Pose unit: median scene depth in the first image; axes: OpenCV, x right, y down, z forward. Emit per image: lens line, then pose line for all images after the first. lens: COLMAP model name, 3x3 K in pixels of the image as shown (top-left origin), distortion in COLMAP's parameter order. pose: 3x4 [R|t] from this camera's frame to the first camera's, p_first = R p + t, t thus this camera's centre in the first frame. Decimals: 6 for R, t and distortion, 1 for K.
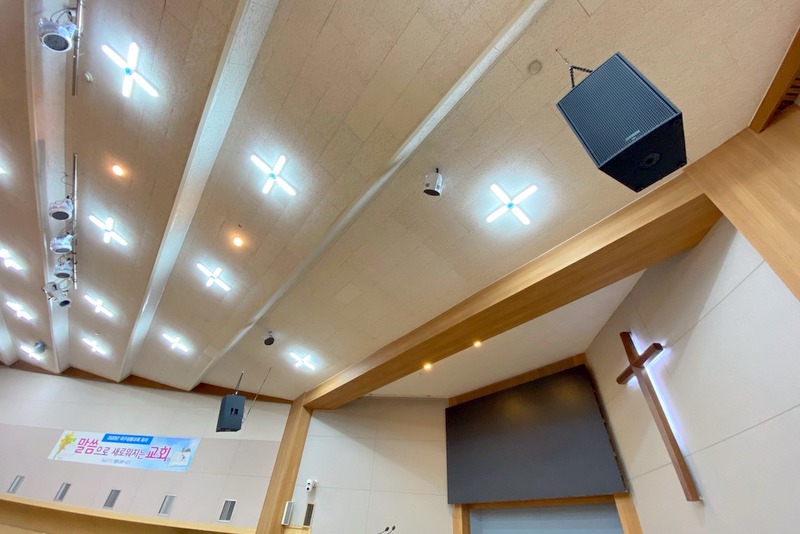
lens RADIAL K [[321.5, 0, 399.1], [0, 321.5, 272.0], [0, 0, 1]] dist [0.010566, -0.016542]
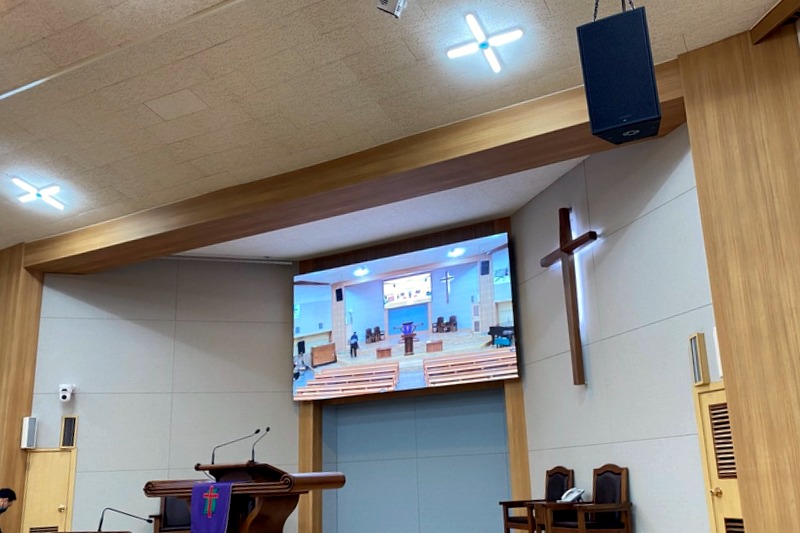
lens RADIAL K [[710.1, 0, 433.8], [0, 710.1, 300.9], [0, 0, 1]] dist [-0.001244, 0.001264]
pose [[0.898848, -0.007089, 0.438203, -0.233840], [-0.198364, 0.885007, 0.421205, -0.183102], [-0.390799, -0.465523, 0.794081, -0.242812]]
